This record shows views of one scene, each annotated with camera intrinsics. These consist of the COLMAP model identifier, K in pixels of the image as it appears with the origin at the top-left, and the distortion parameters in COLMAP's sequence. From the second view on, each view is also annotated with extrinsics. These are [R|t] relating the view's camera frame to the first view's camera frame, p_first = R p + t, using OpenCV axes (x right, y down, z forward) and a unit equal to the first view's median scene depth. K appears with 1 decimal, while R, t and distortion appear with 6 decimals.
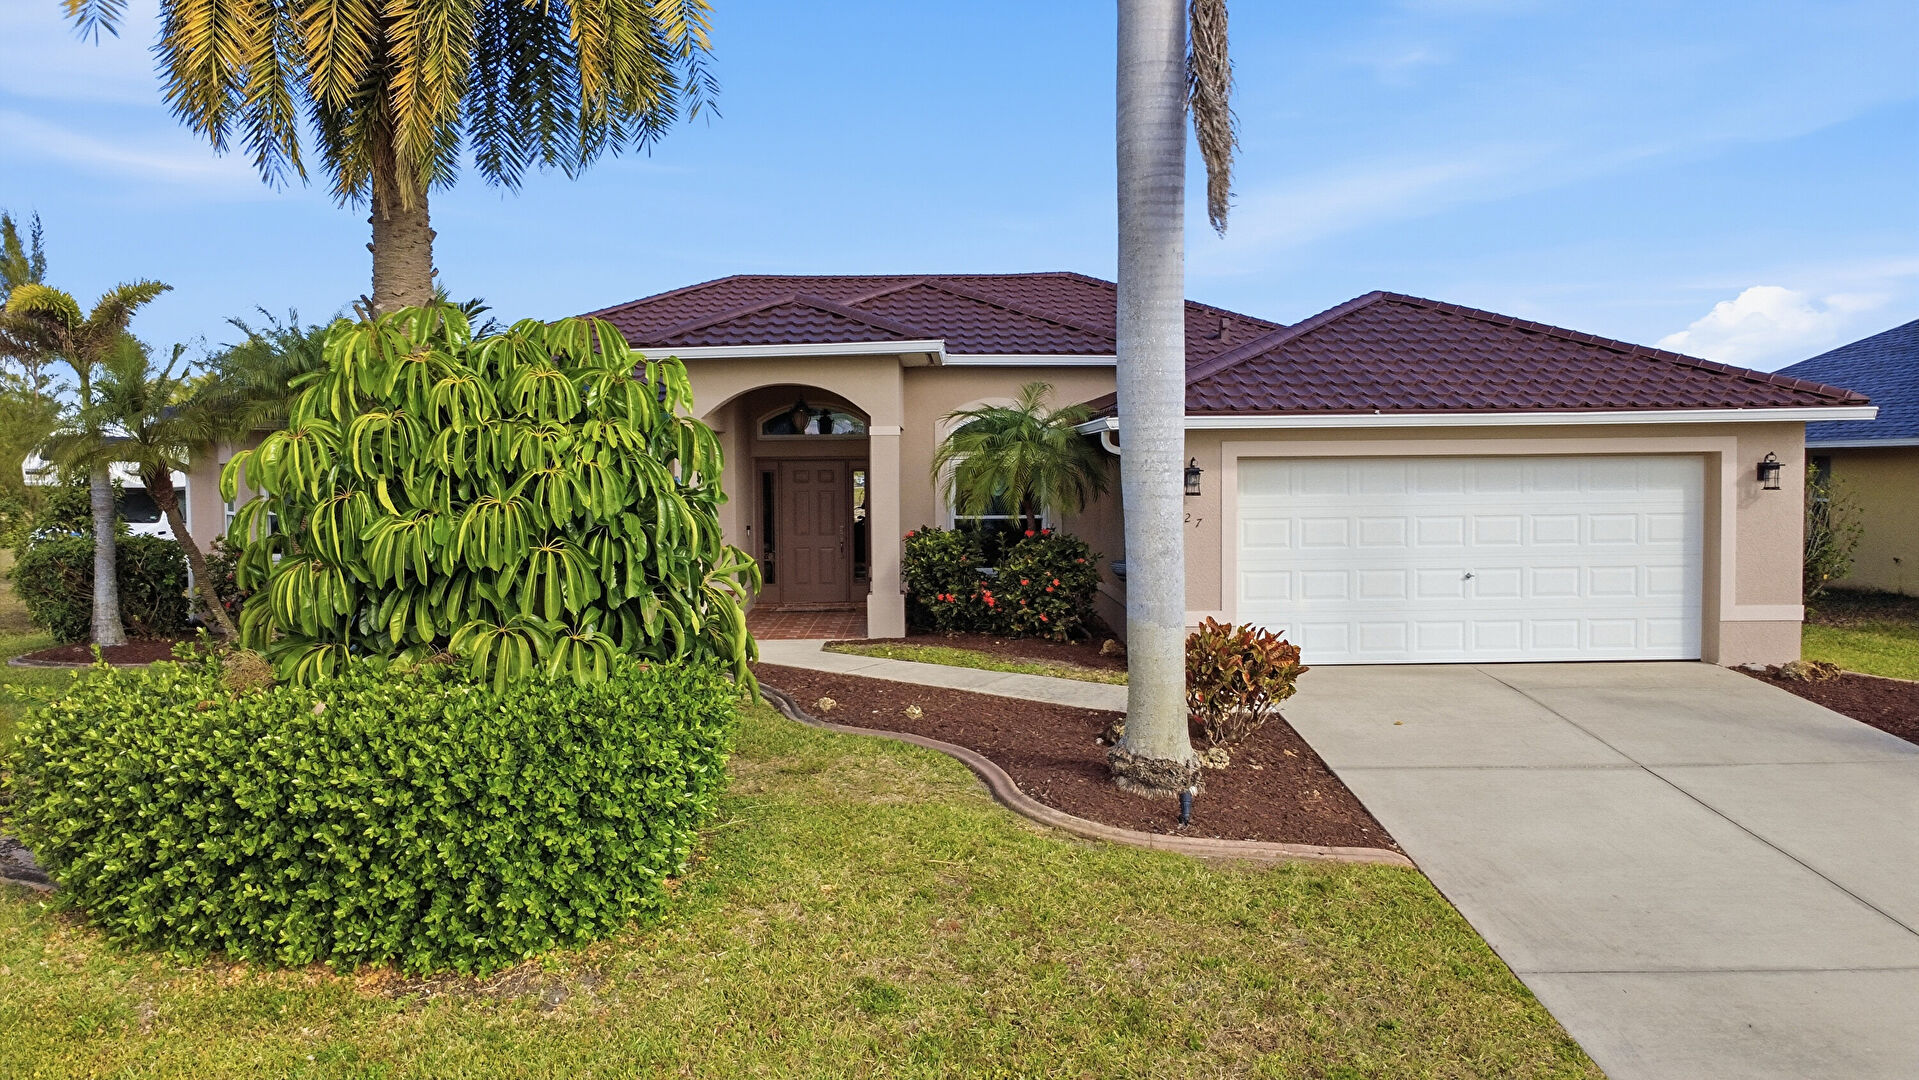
lens RADIAL K [[1428.5, 0, 955.6], [0, 1428.5, 531.6], [0, 0, 1]] dist [-0.001646, 0.000411]
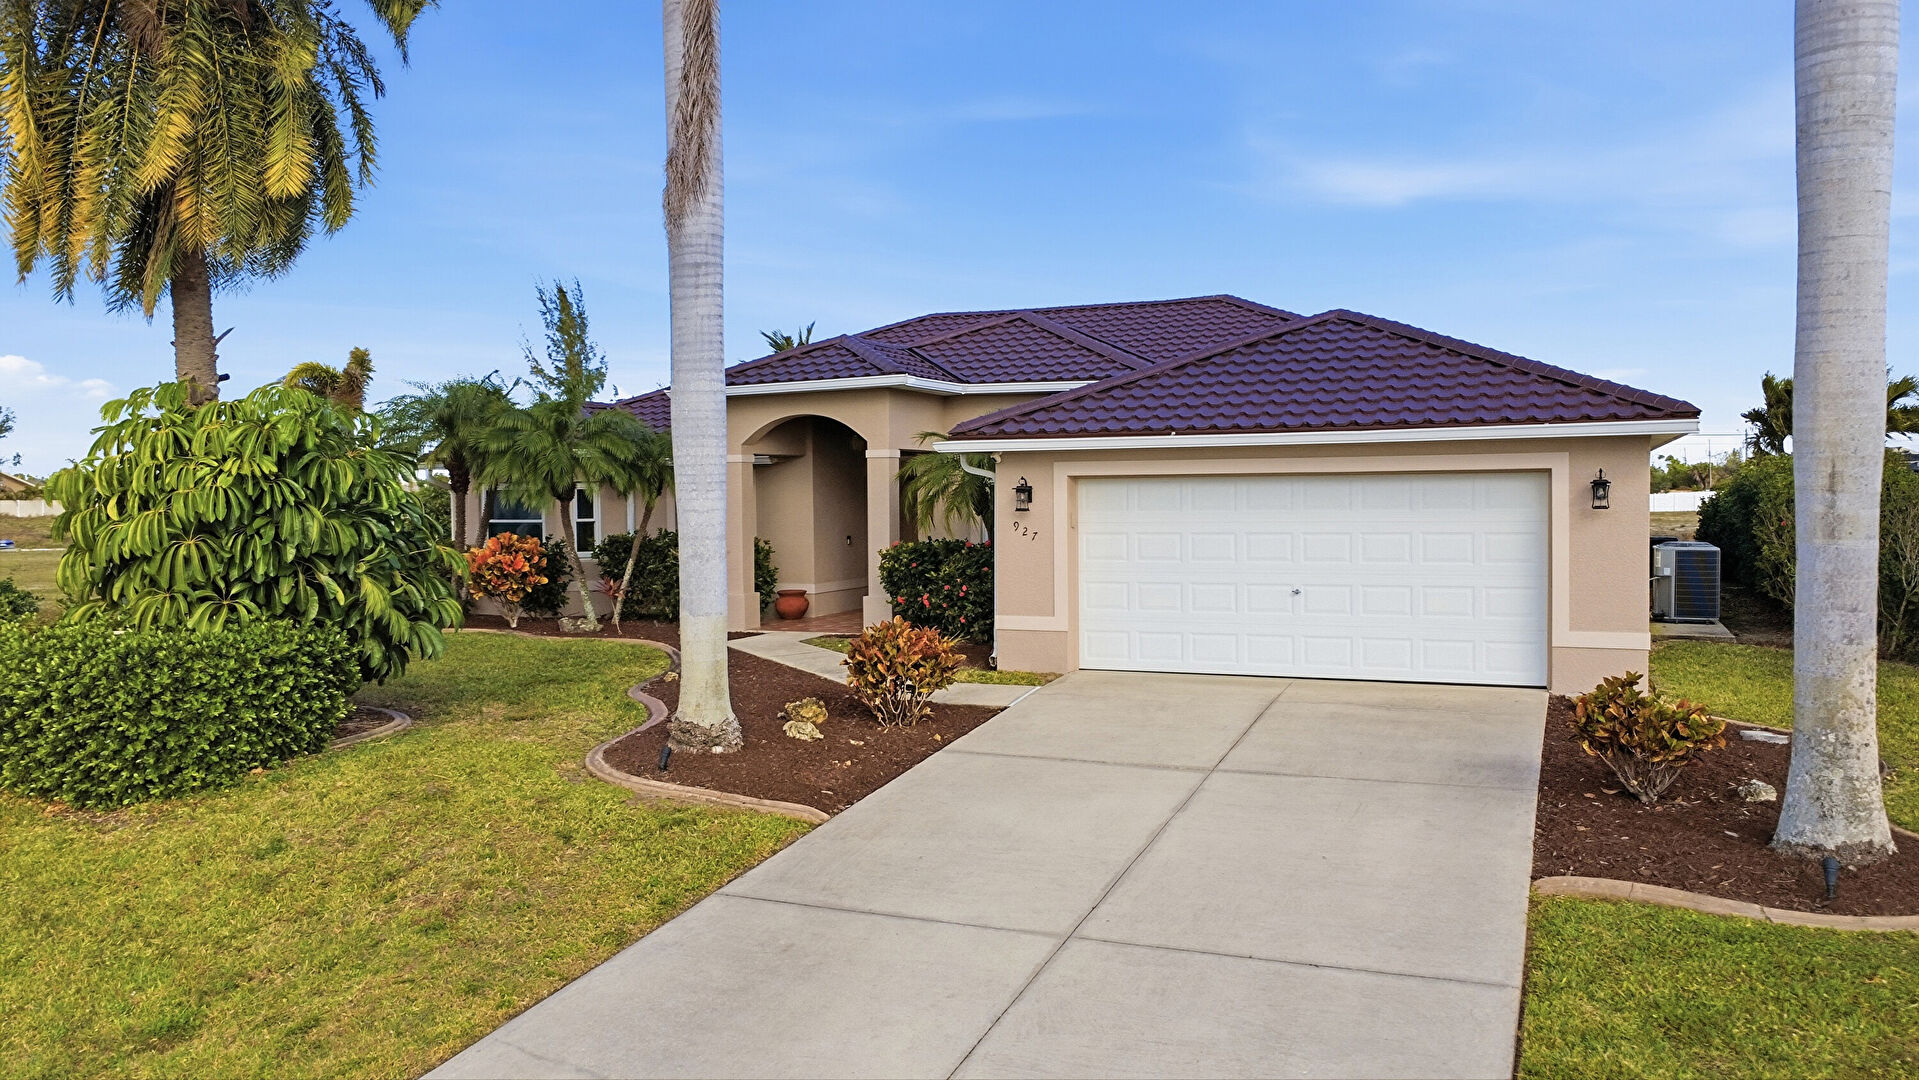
lens RADIAL K [[1428.5, 0, 955.6], [0, 1428.5, 531.6], [0, 0, 1]] dist [-0.001646, 0.000411]
pose [[0.916286, 0.012030, -0.400344, 0.939074], [-0.016465, 0.999835, -0.007641, -0.000294], [0.400186, 0.013593, 0.916333, -0.053095]]
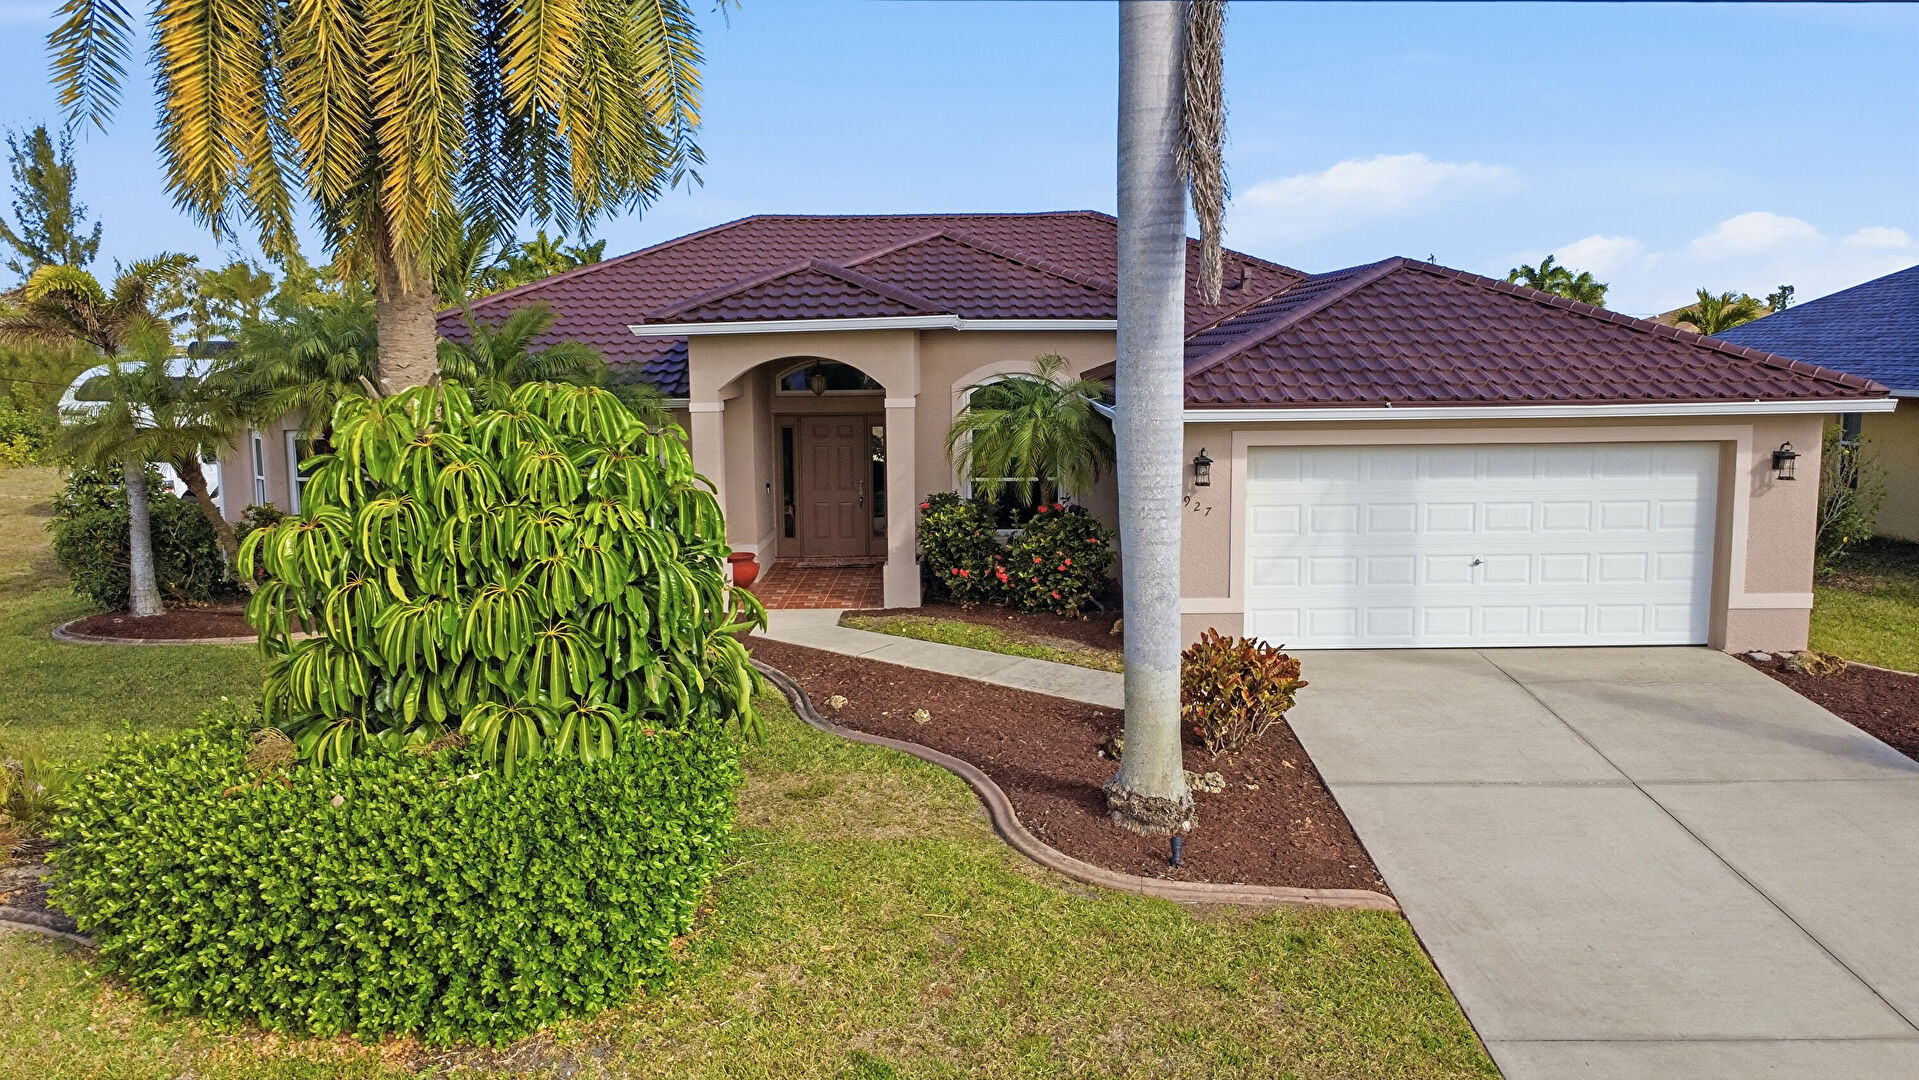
lens RADIAL K [[1428.5, 0, 955.6], [0, 1428.5, 531.6], [0, 0, 1]] dist [-0.001646, 0.000411]
pose [[0.999730, 0.001269, -0.023180, 0.026124], [0.000677, 0.996487, 0.083746, -0.129484], [0.023205, -0.083739, 0.996217, -0.014795]]
